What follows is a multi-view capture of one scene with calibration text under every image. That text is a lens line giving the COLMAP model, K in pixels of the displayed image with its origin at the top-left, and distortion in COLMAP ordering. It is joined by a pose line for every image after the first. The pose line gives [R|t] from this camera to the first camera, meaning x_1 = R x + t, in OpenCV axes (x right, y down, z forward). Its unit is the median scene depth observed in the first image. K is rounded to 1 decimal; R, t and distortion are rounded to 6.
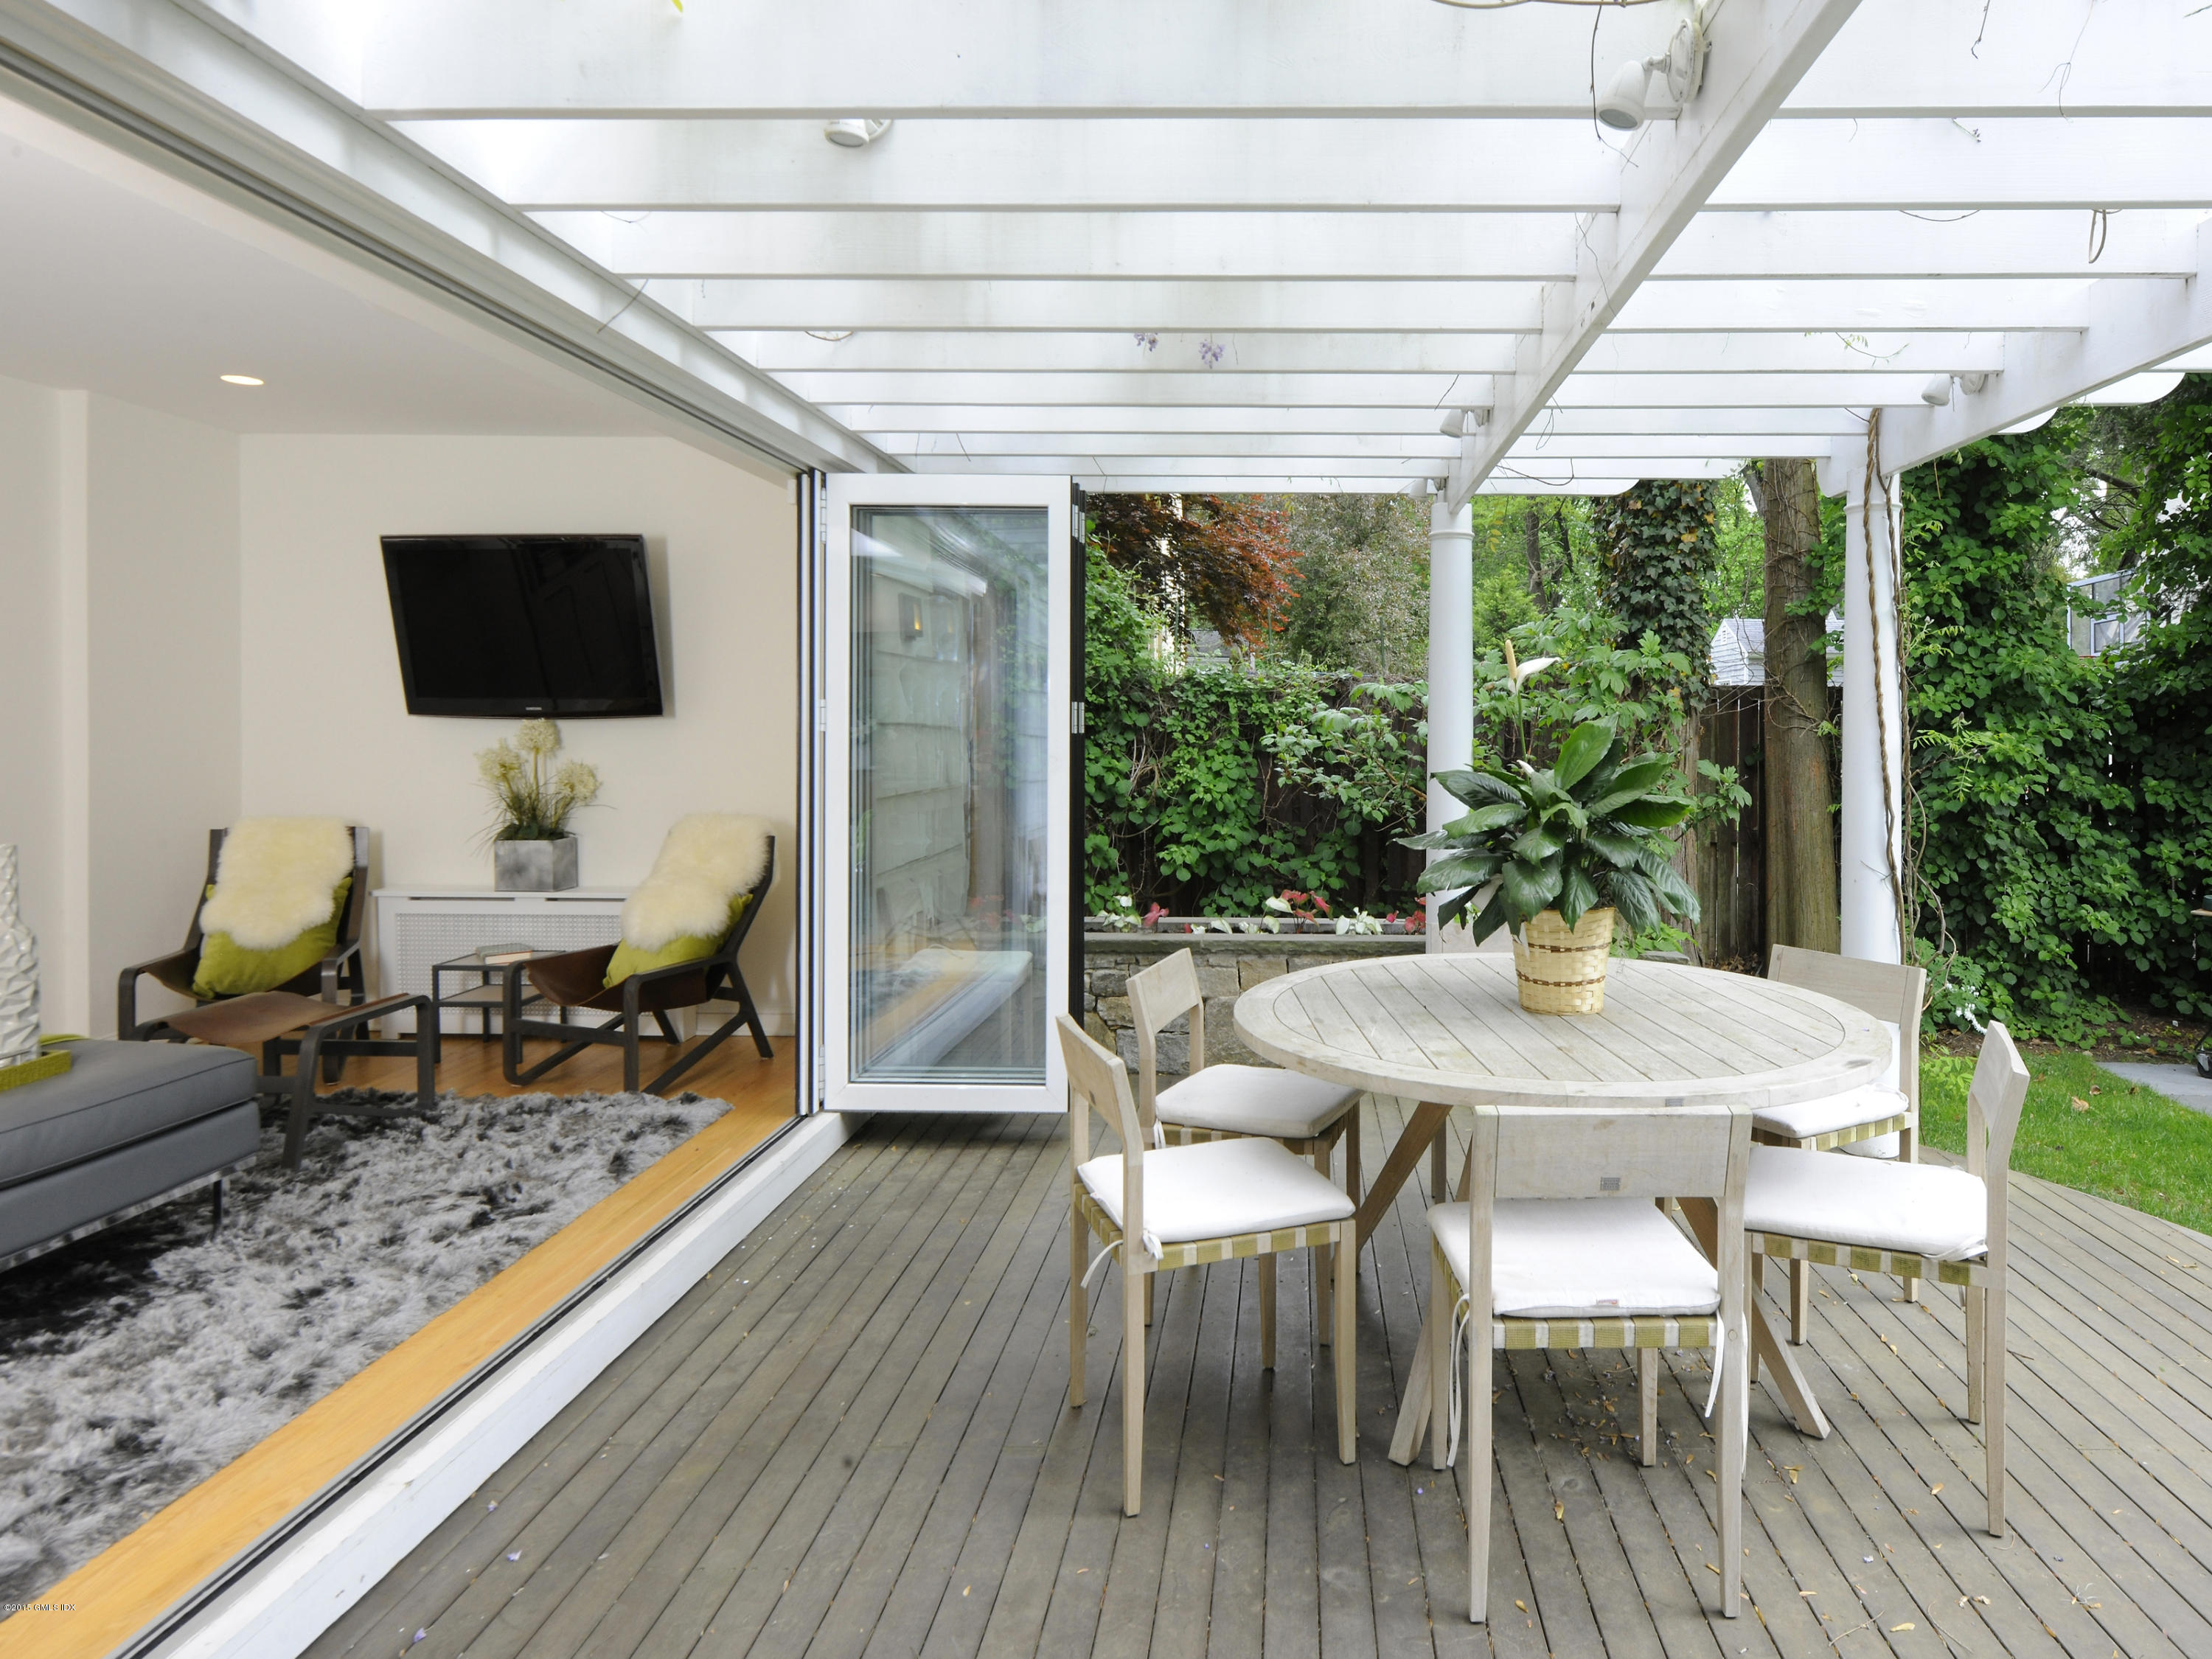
lens RADIAL K [[1273.0, 0, 1107.4], [0, 1273.0, 707.0], [0, 0, 1]] dist [0.000295, -0.000060]
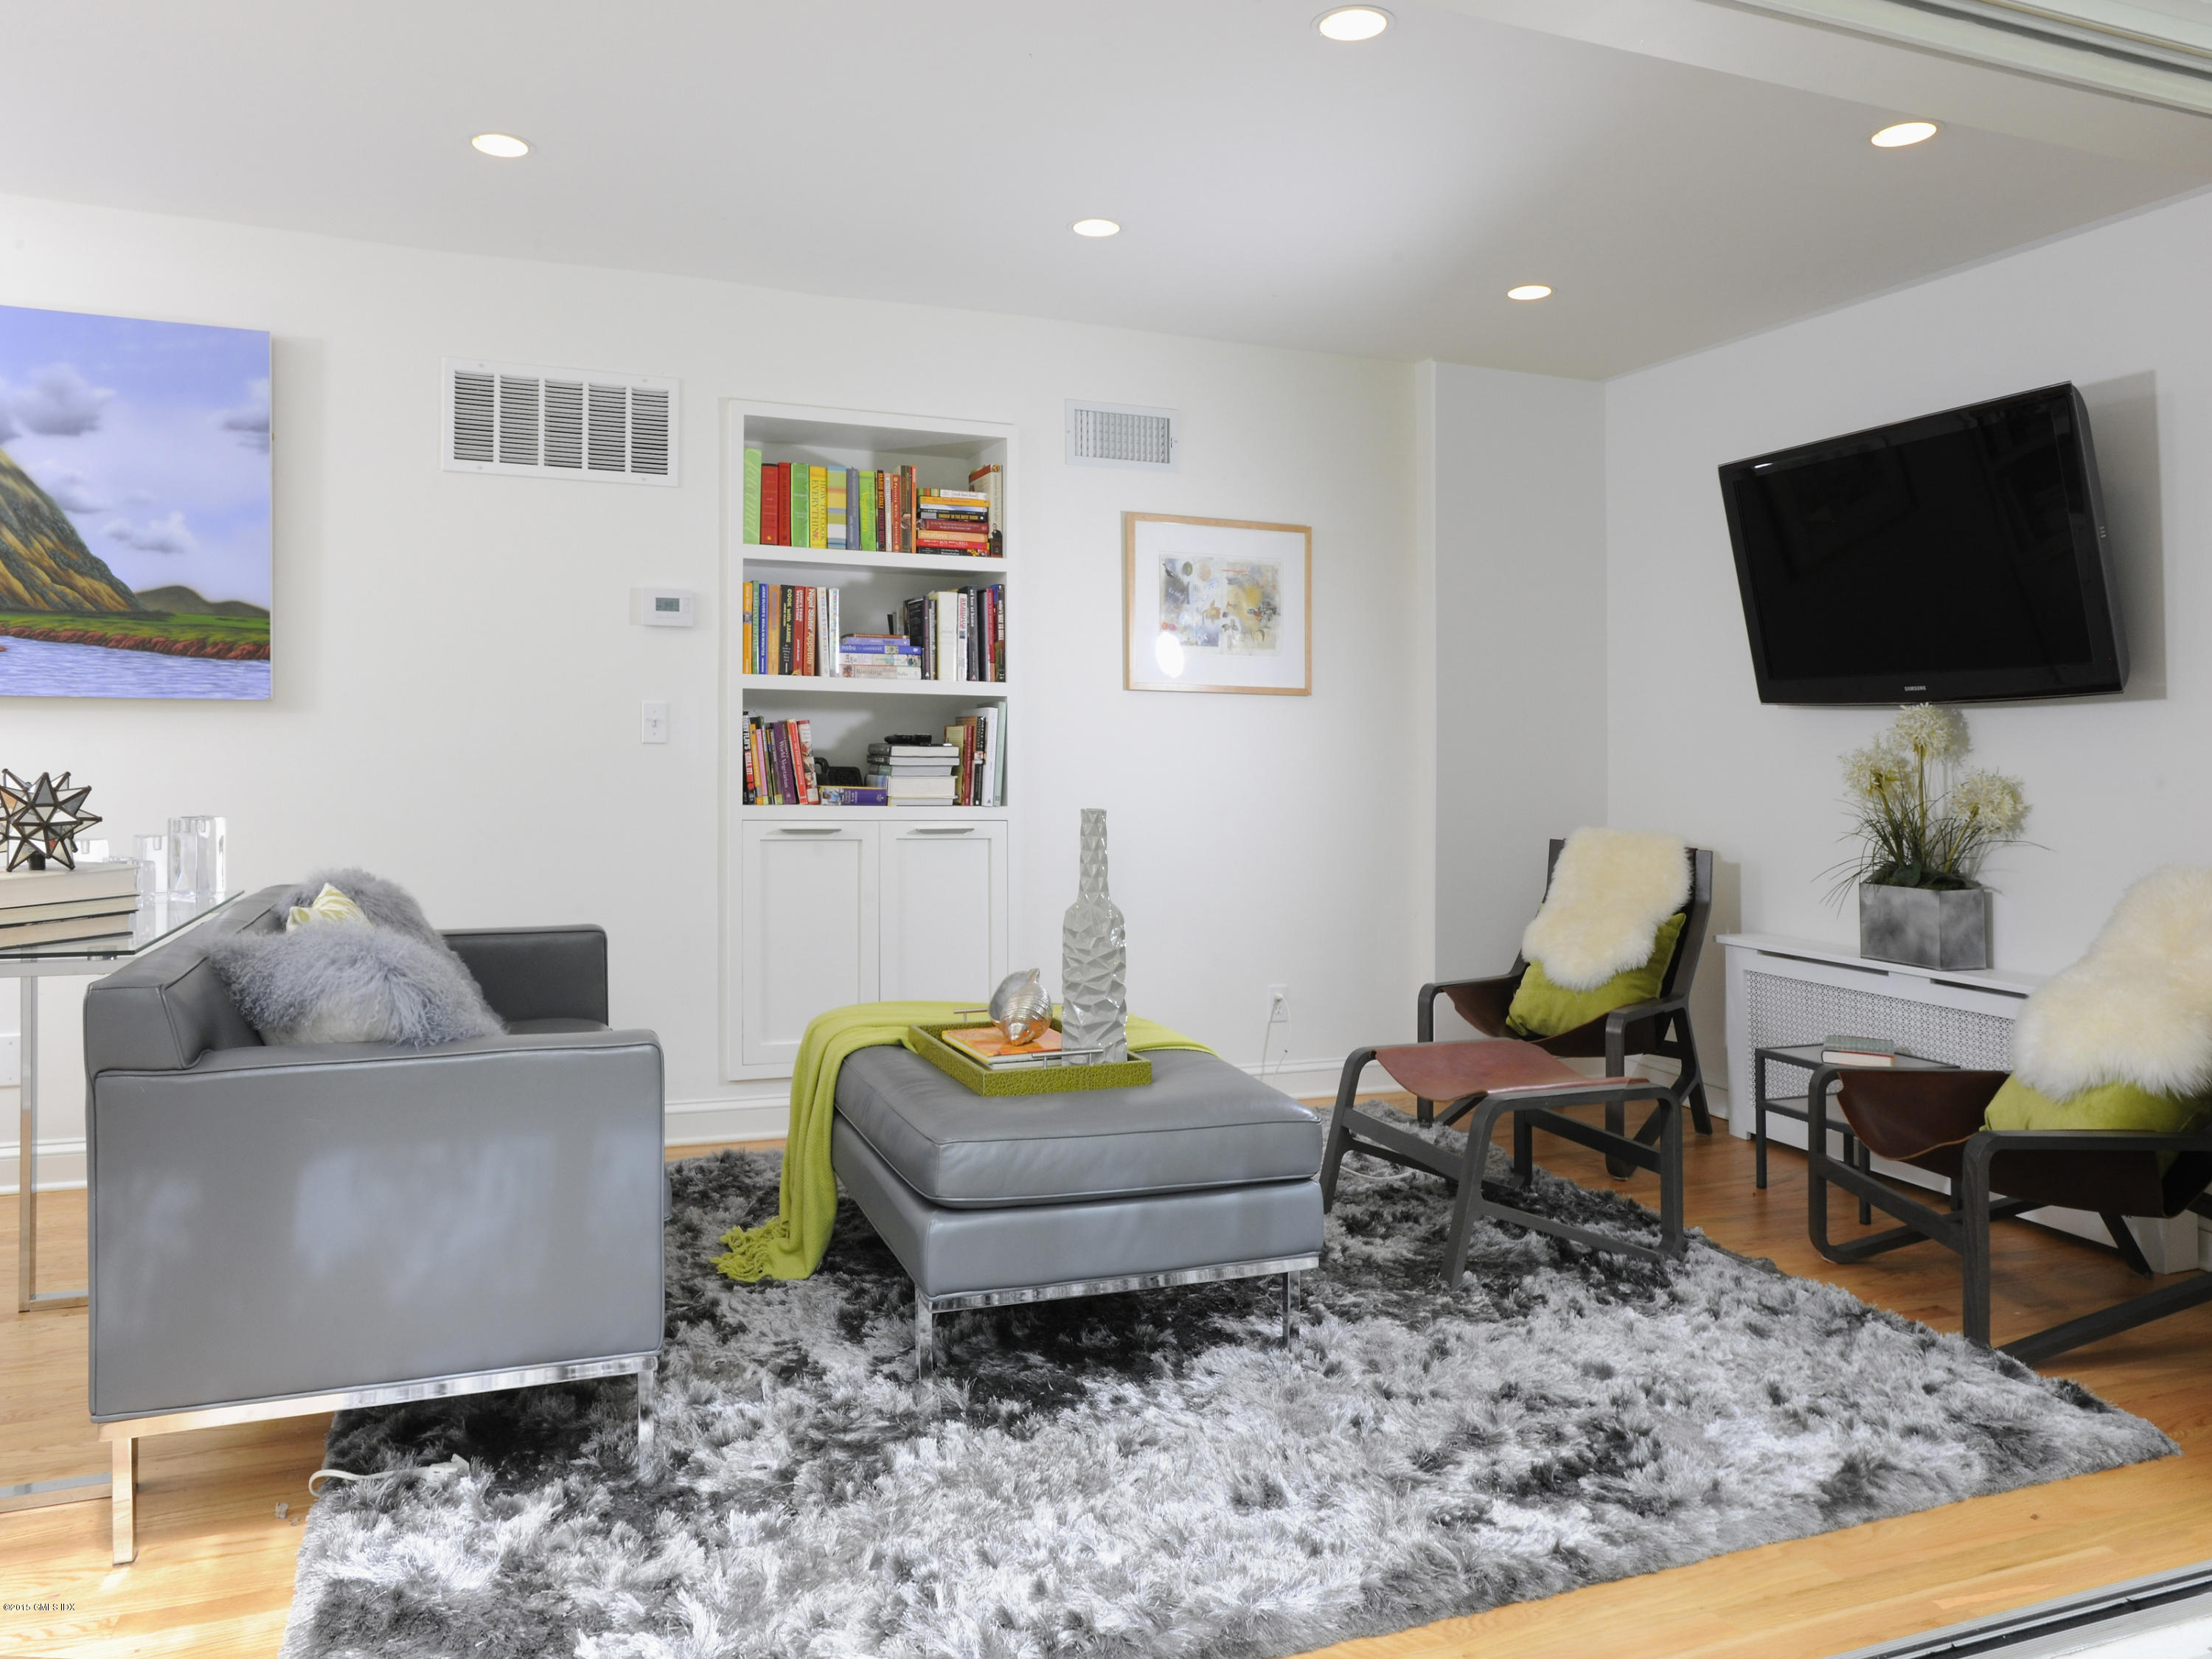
lens RADIAL K [[1436.7, 0, 1102.4], [0, 1436.7, 707.9], [0, 0, 1]] dist [0.001029, 0.004724]
pose [[0.478462, -0.013518, -0.878004, 0.002895], [-0.008357, 0.999766, -0.019947, 0.030093], [0.878069, 0.016881, 0.478237, 0.275444]]
